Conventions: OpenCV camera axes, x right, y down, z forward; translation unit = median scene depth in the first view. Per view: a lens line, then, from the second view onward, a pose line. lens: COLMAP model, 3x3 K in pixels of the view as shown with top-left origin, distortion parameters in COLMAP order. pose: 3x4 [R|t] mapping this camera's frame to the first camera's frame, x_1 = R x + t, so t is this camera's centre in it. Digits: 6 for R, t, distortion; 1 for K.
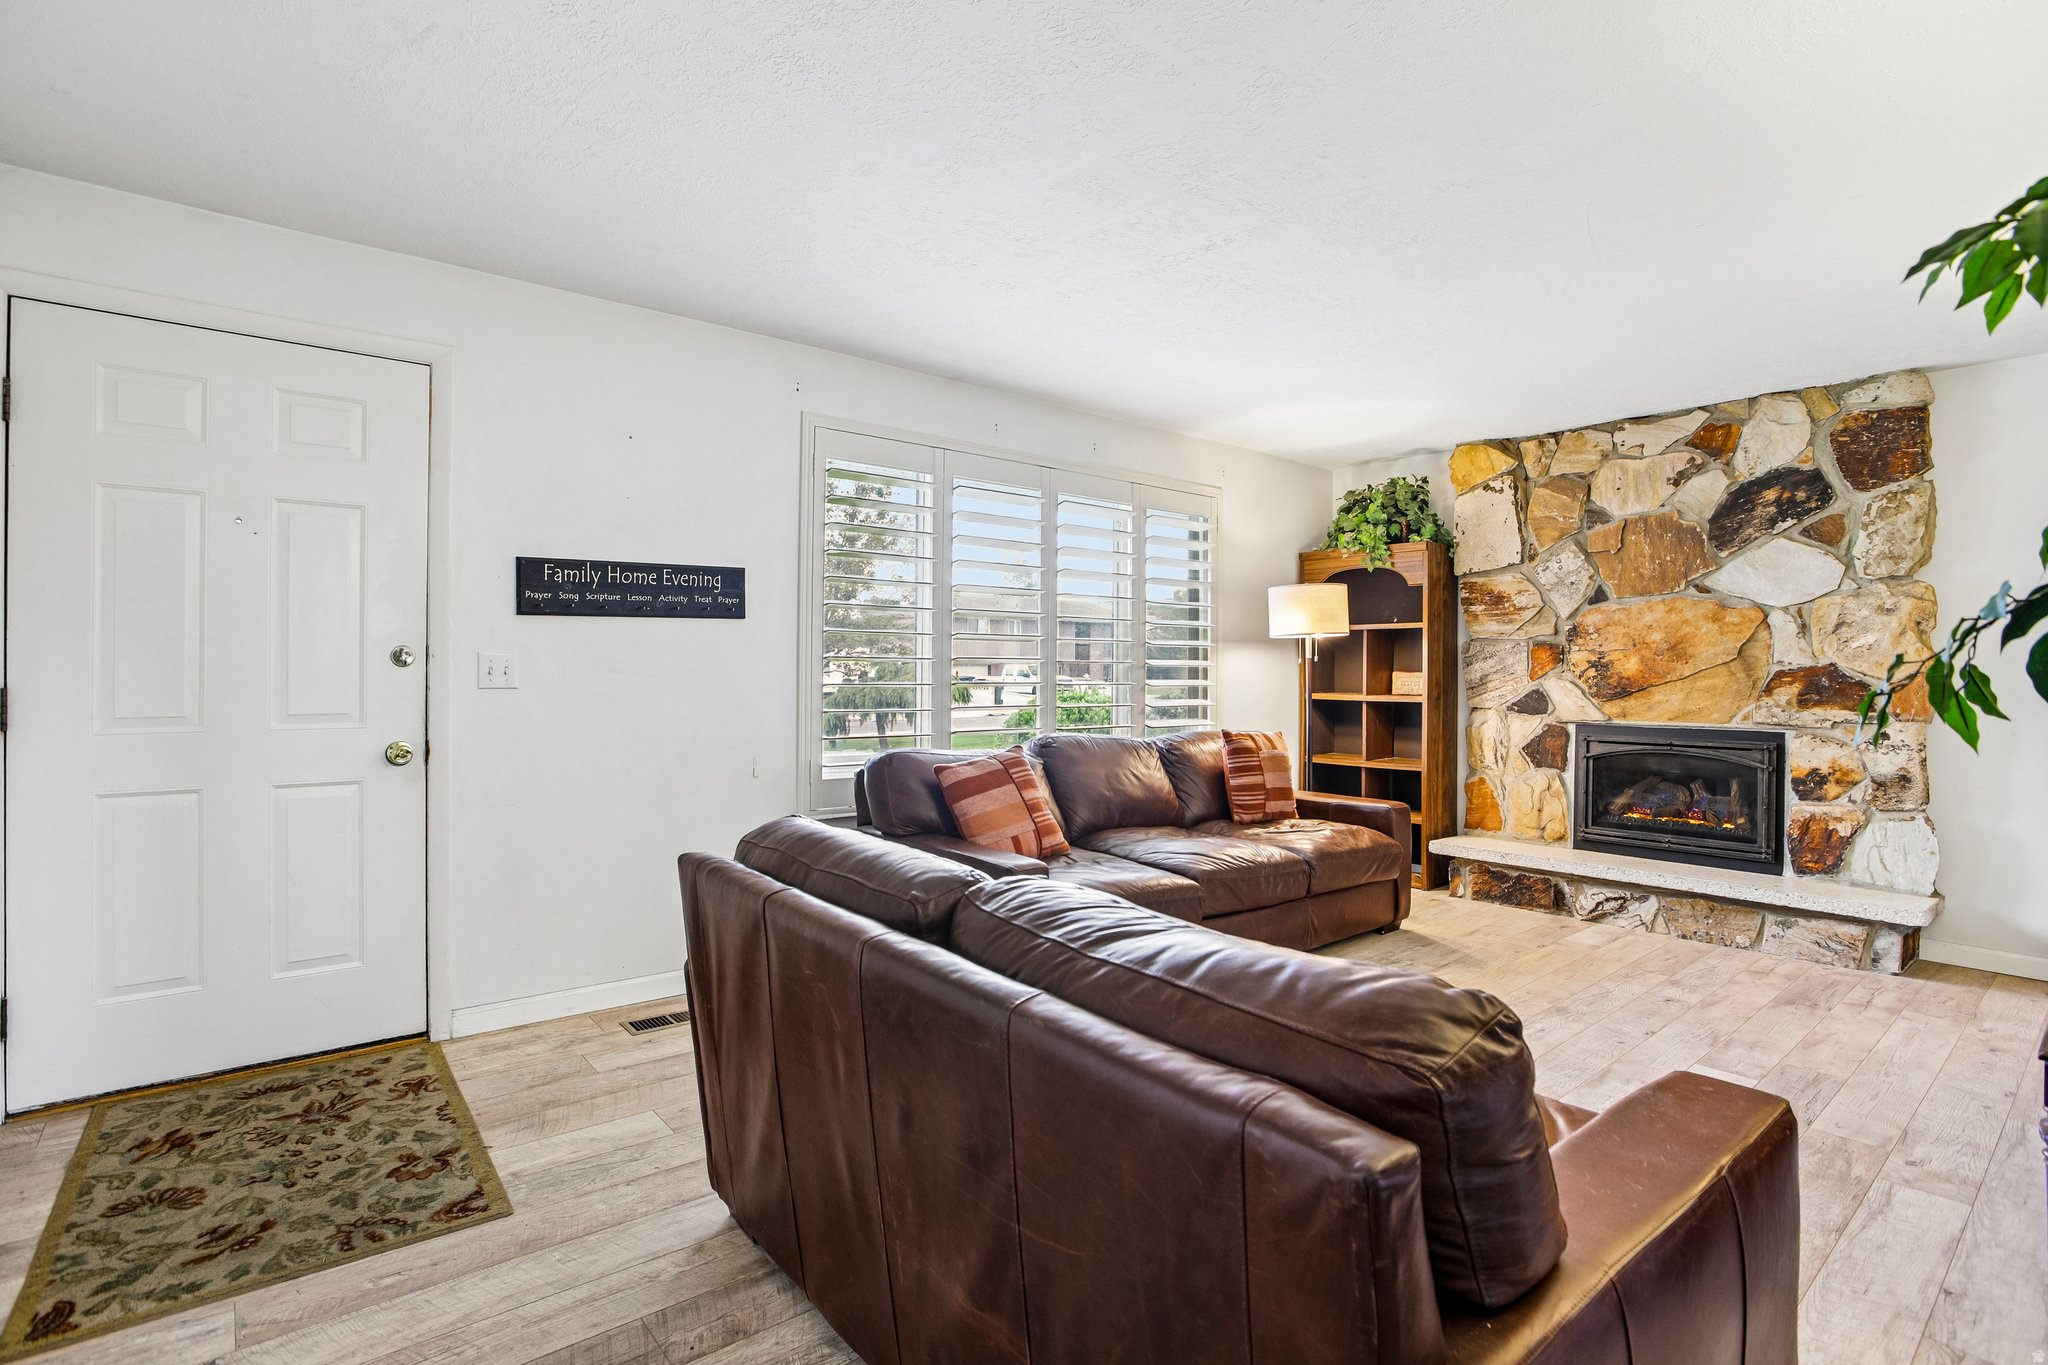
lens RADIAL K [[988.2, 0, 1021.1], [0, 988.2, 672.3], [0, 0, 1]] dist [-0.066543, 0.027177]
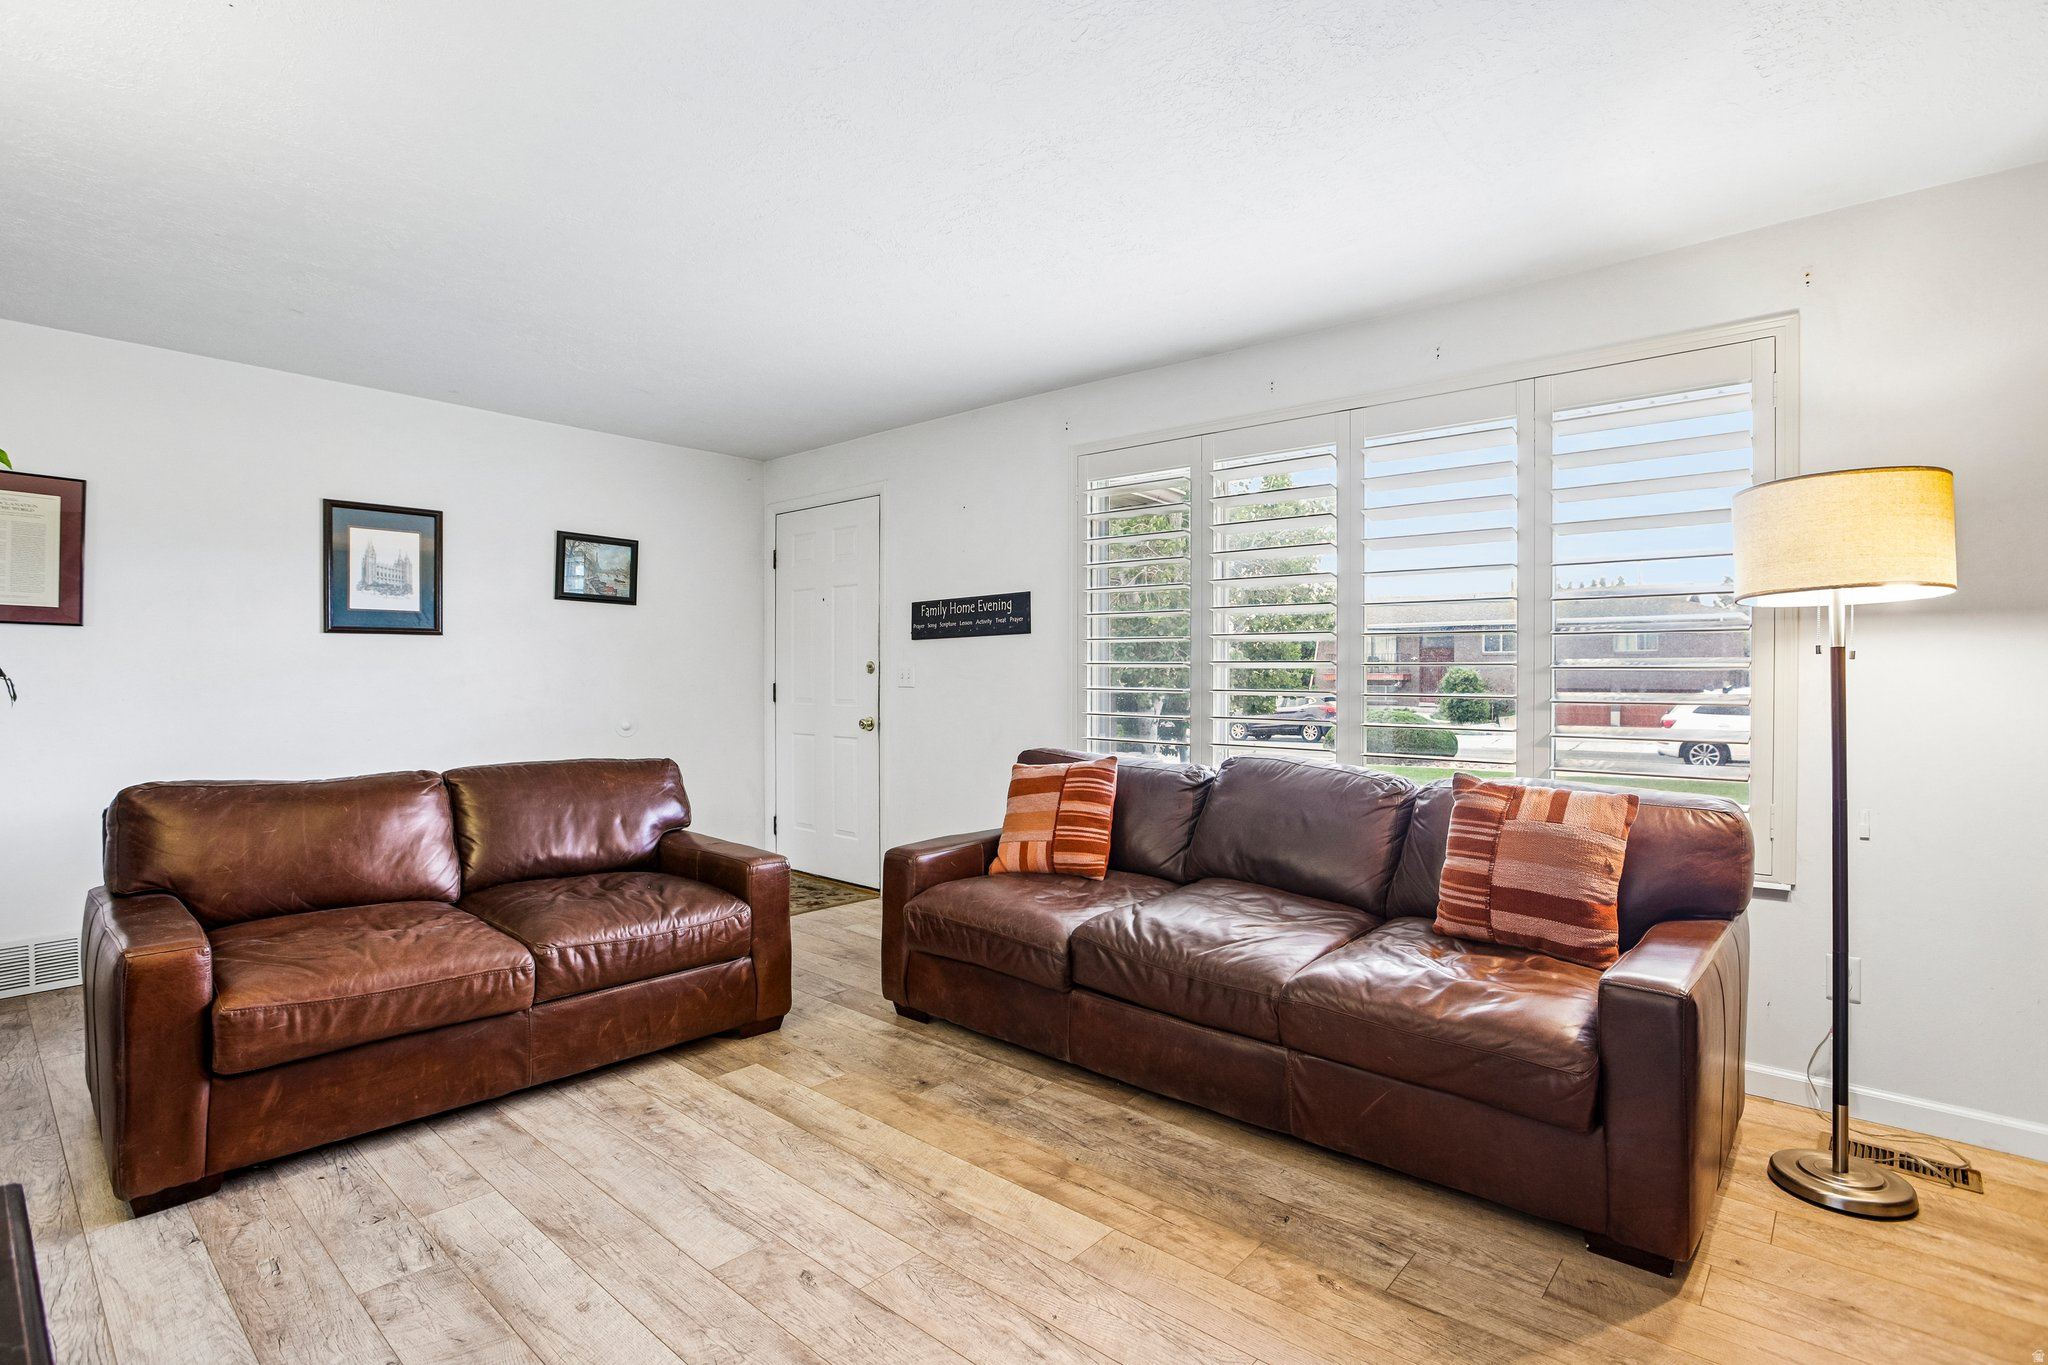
lens RADIAL K [[988.2, 0, 1021.1], [0, 988.2, 672.3], [0, 0, 1]] dist [-0.066543, 0.027177]
pose [[0.158894, -0.004448, -0.987286, 0.397566], [-0.001342, 0.999988, -0.004721, -0.000082], [0.987295, 0.002075, 0.158886, 0.341695]]
